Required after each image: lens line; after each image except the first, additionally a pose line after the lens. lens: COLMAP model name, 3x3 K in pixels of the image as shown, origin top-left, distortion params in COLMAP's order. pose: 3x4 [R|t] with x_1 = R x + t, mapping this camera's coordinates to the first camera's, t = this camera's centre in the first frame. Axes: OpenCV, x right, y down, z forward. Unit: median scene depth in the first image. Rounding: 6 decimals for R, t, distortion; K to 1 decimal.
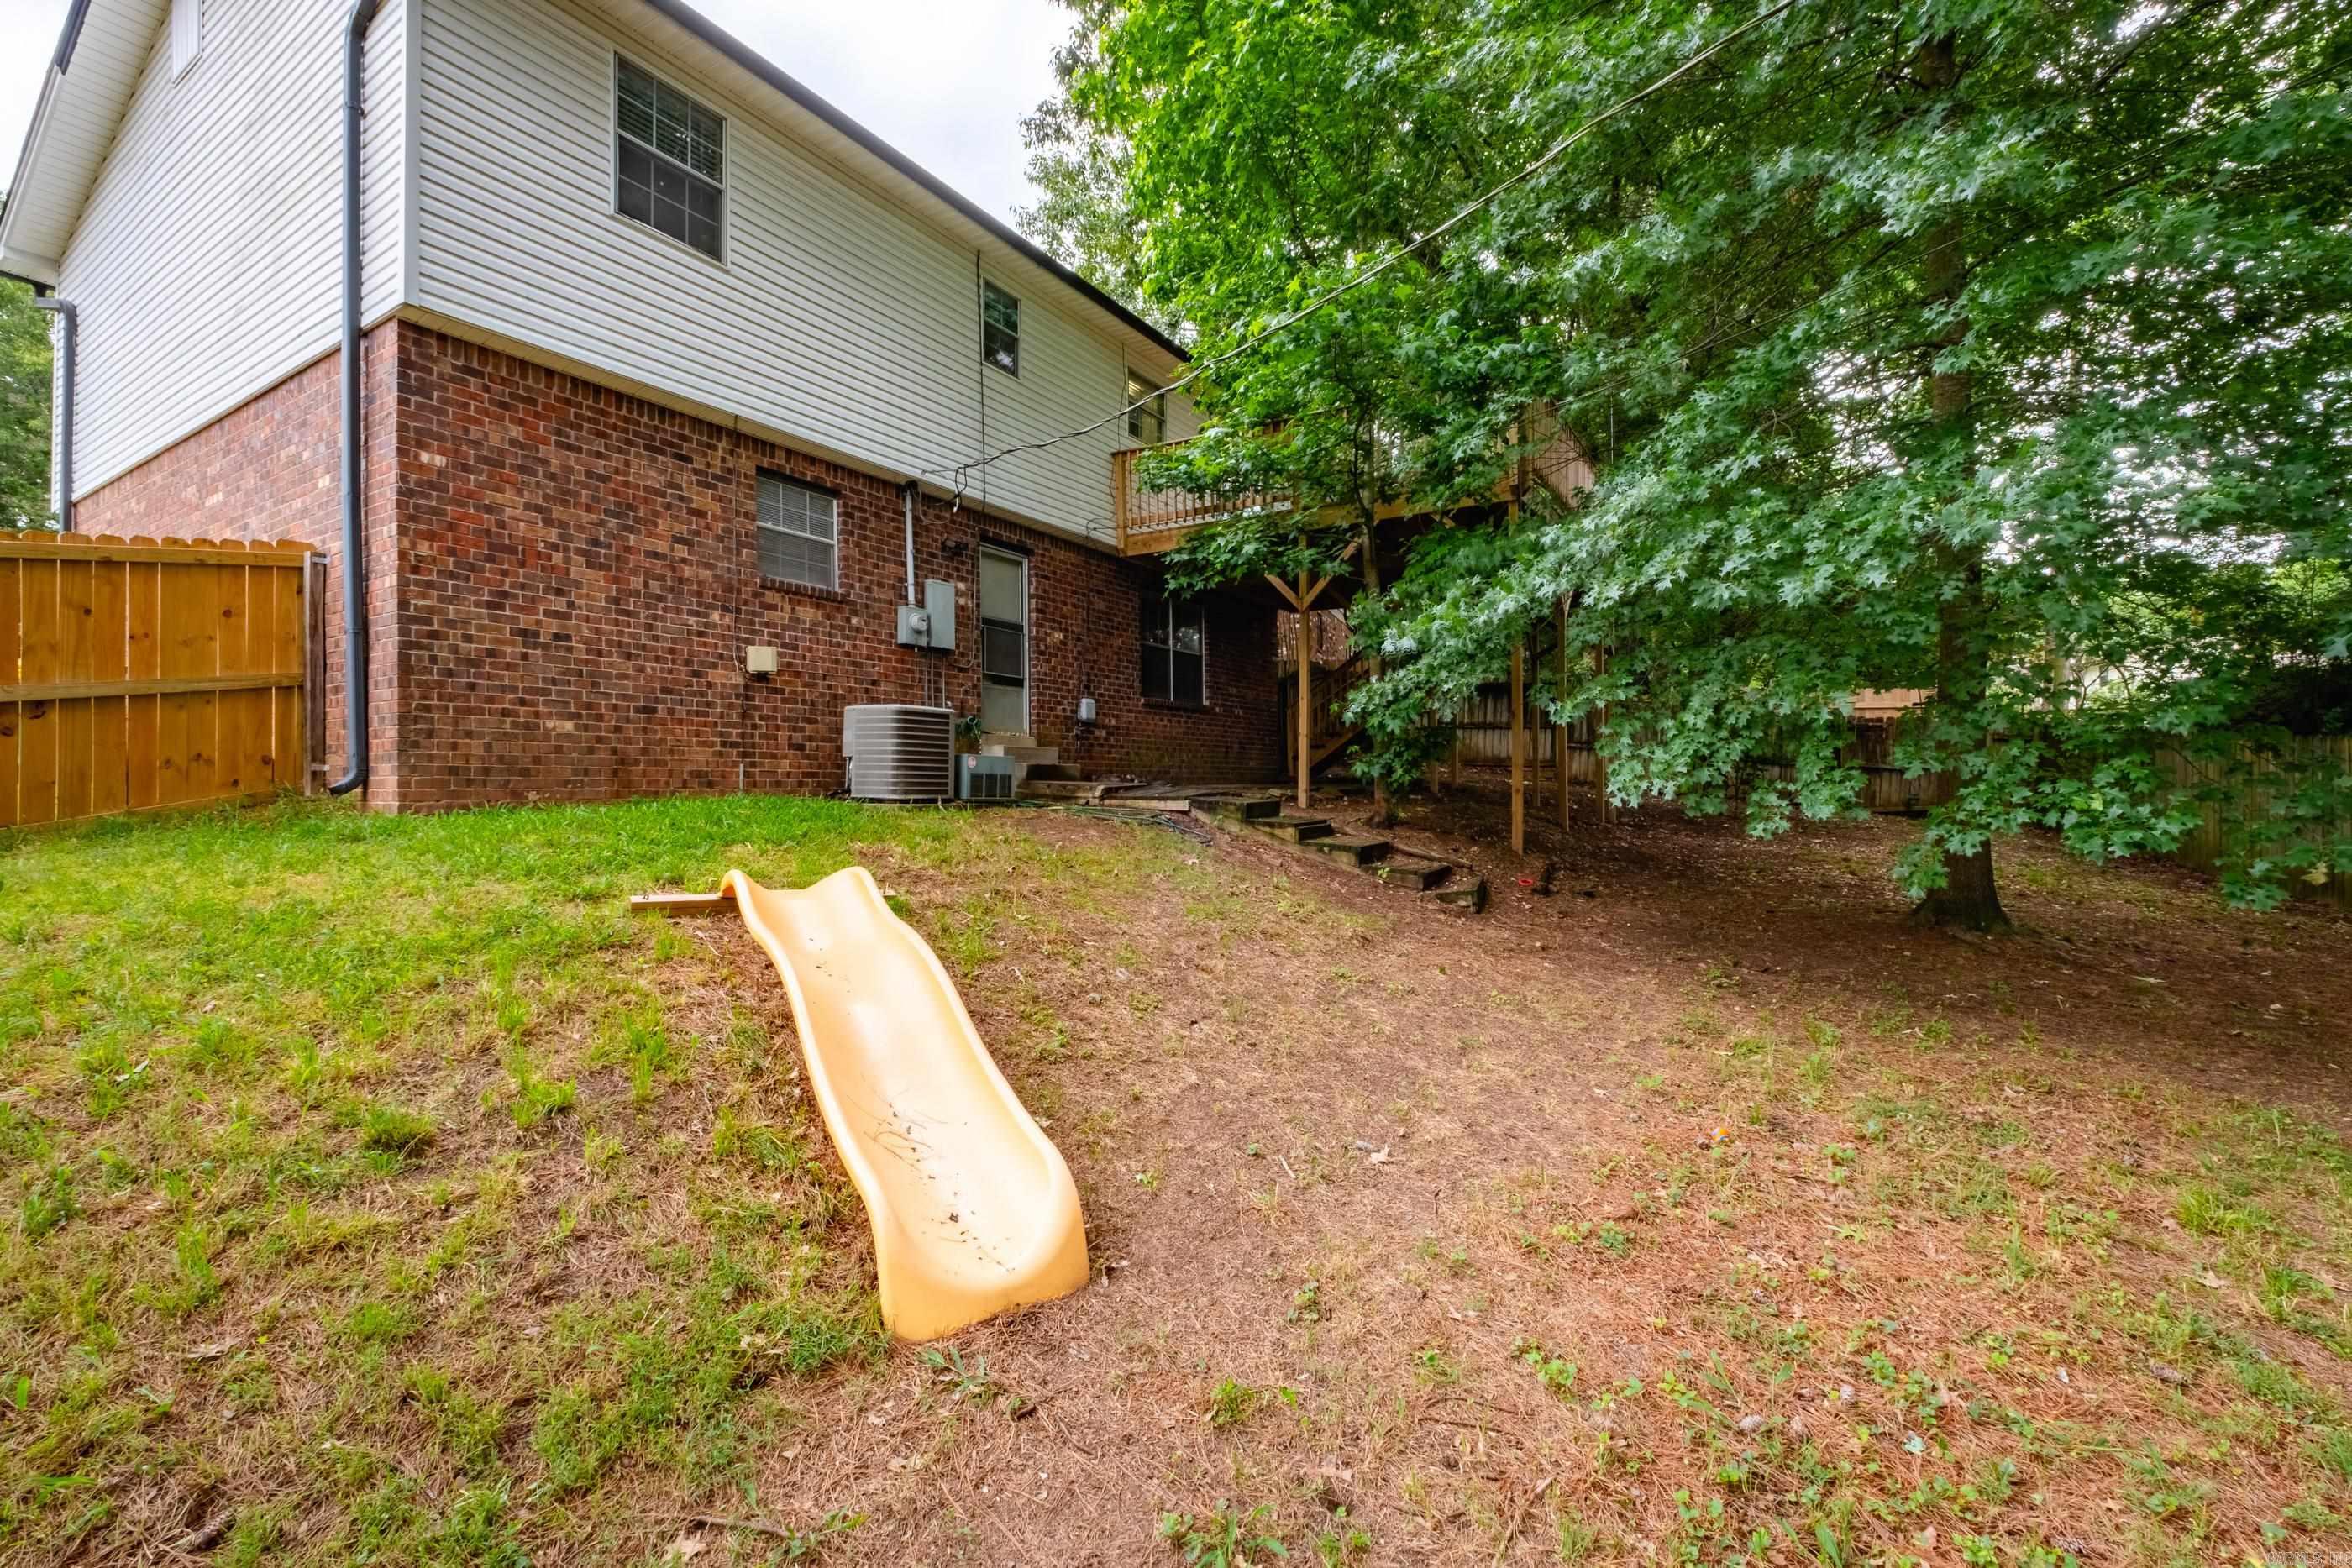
lens RADIAL K [[990.8, 0, 1179.3], [0, 990.8, 761.4], [0, 0, 1]] dist [-0.001205, 0.000120]
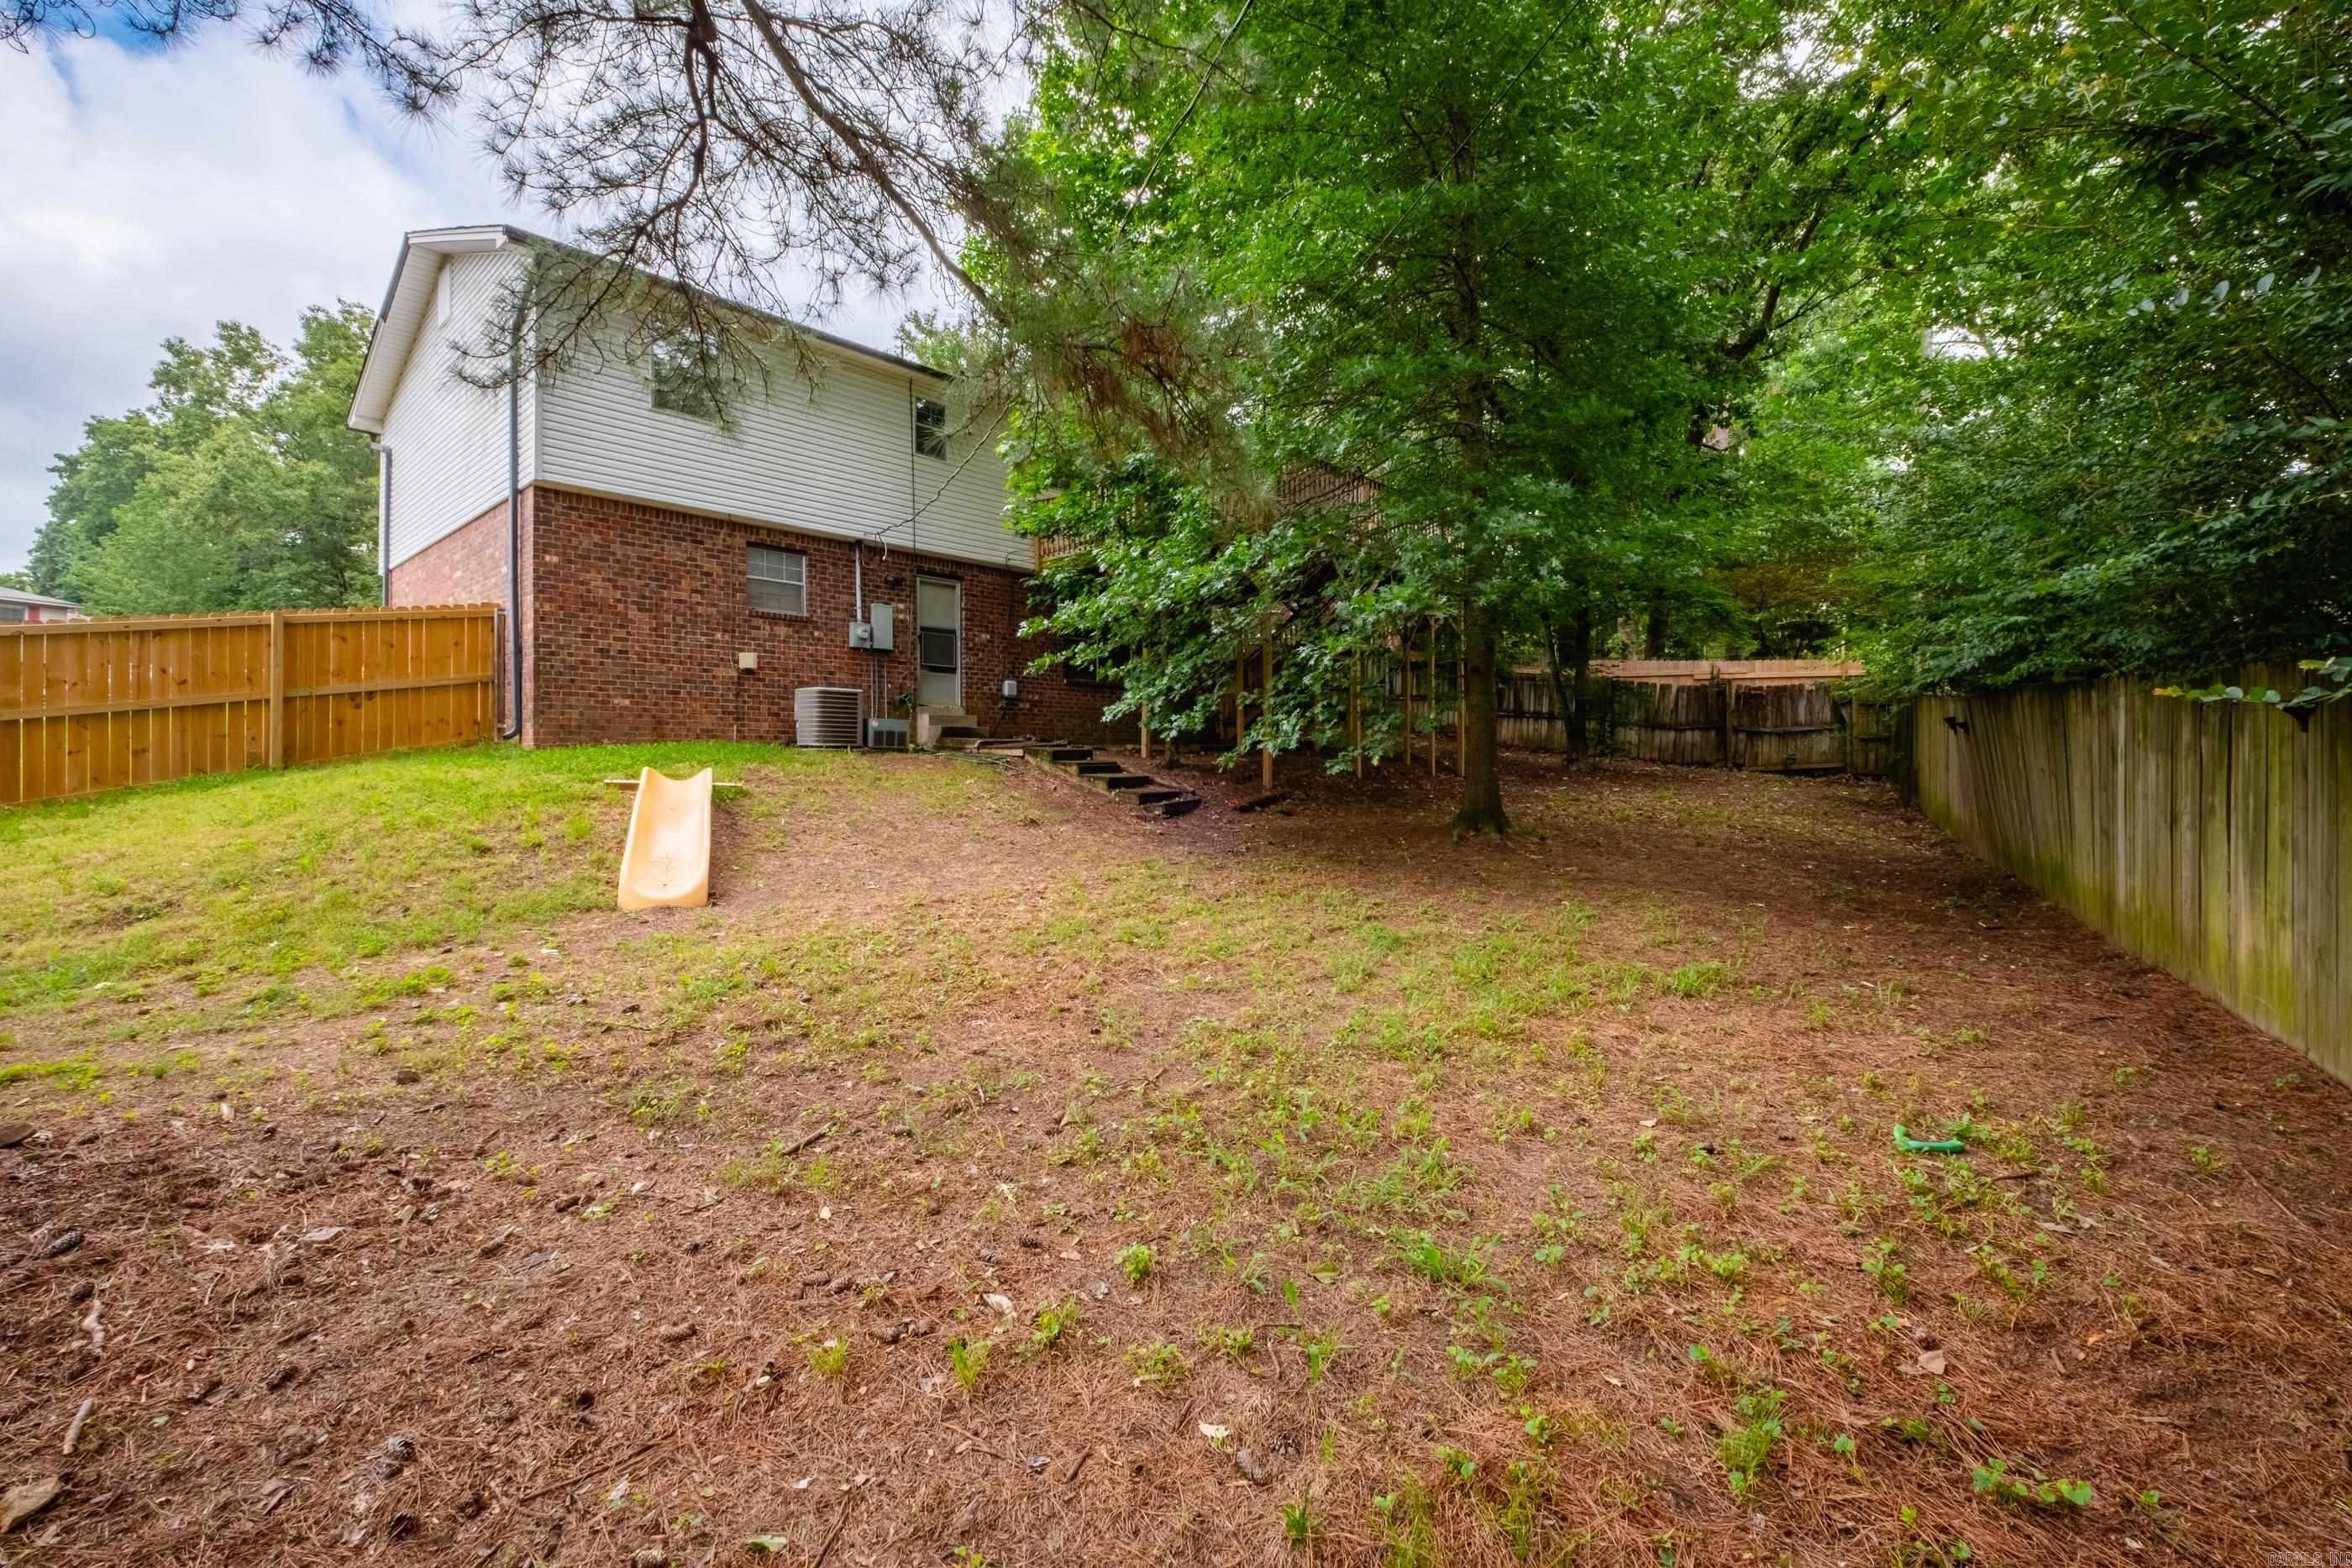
lens RADIAL K [[976.5, 0, 1169.4], [0, 976.5, 734.7], [0, 0, 1]] dist [0.000390, 0.000072]
pose [[0.984989, -0.003702, -0.172576, 0.554518], [0.003244, 0.999990, -0.002934, 0.026467], [0.172585, 0.002330, 0.984992, -0.476634]]
